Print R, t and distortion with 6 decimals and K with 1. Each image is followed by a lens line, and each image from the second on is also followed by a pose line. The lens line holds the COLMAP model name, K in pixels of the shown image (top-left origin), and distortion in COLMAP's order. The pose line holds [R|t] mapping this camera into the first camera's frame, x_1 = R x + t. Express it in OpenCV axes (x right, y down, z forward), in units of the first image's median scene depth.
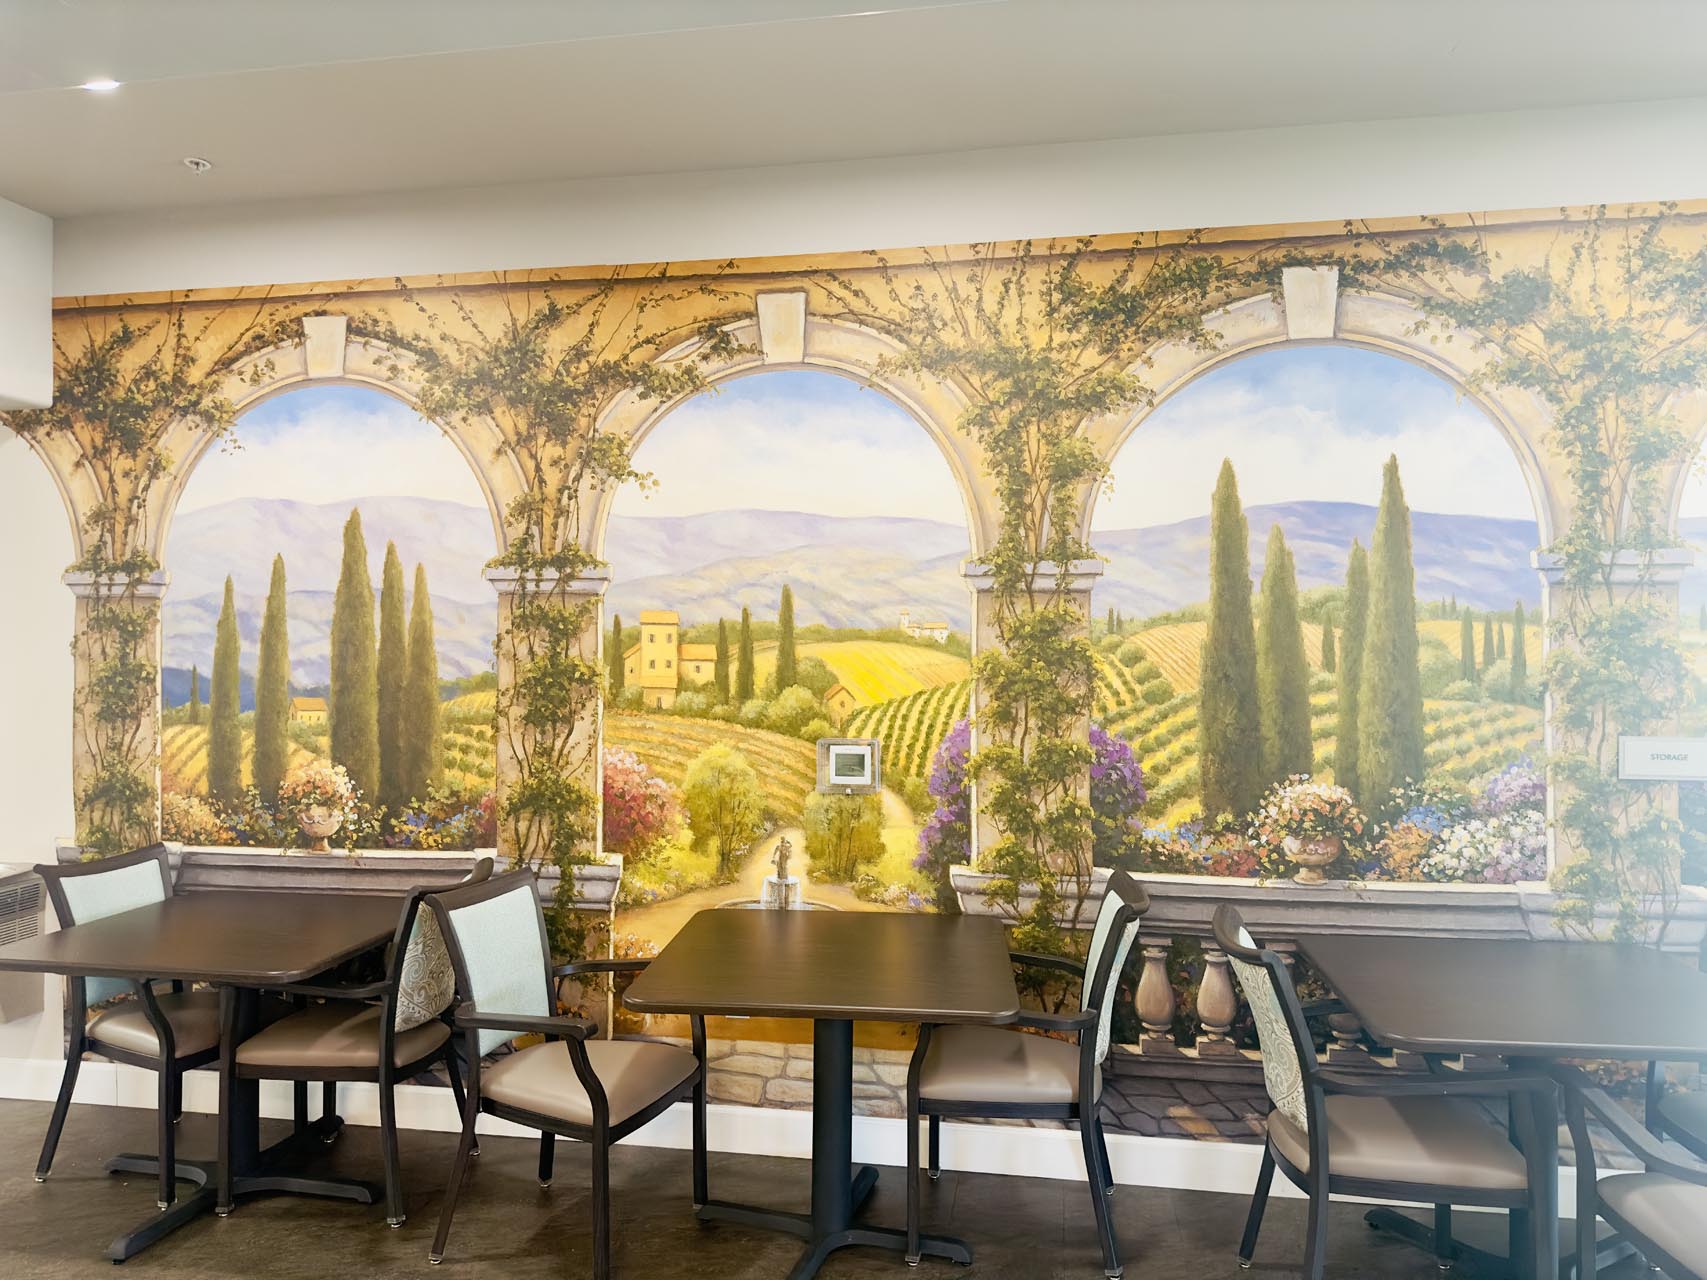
lens RADIAL K [[1160.6, 0, 857.6], [0, 1160.6, 640.4], [0, 0, 1]] dist [0.063975, -0.026787]
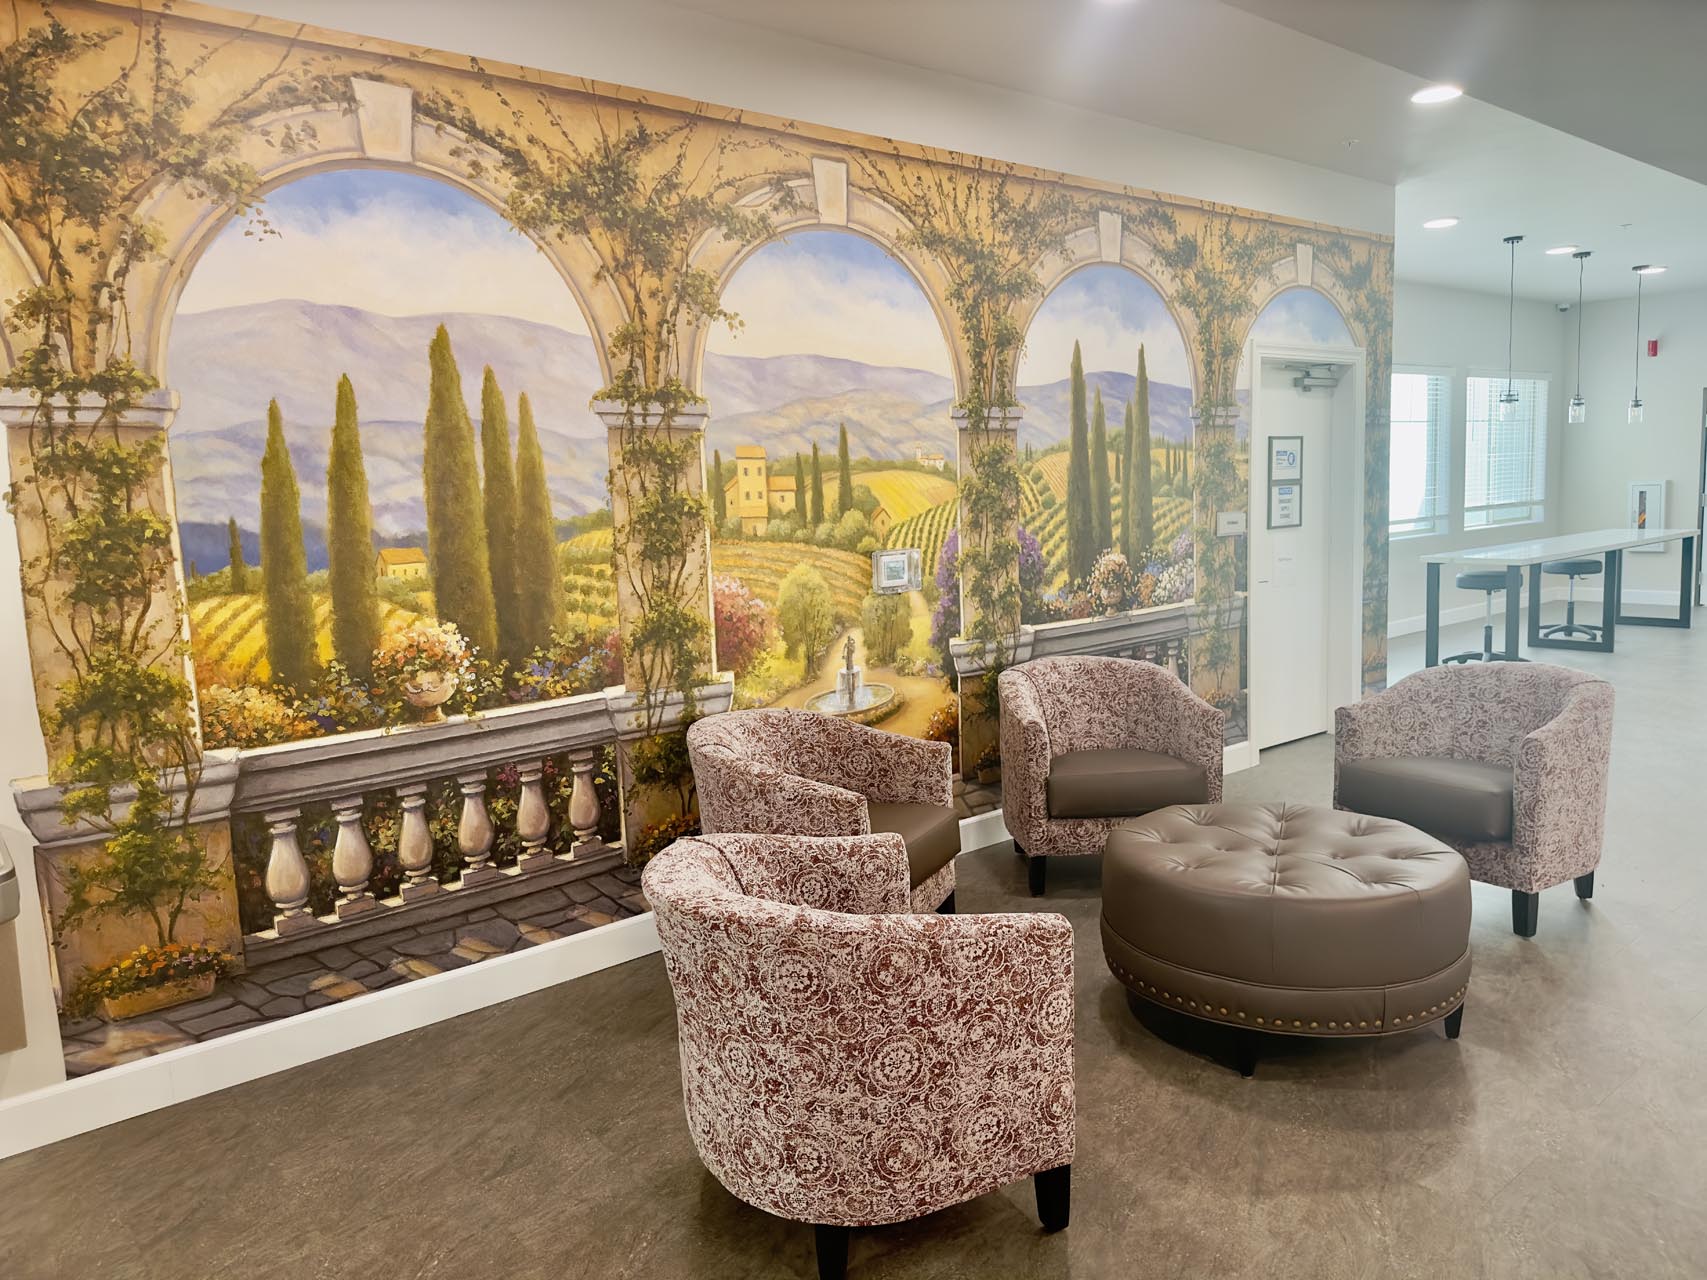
lens RADIAL K [[1222.5, 0, 865.0], [0, 1222.5, 633.9], [0, 0, 1]] dist [0.054883, -0.034244]
pose [[0.643333, -0.118349, 0.756384, -0.965828], [0.029218, 0.991055, 0.130216, 0.003295], [-0.765029, -0.061672, 0.641036, 0.170482]]
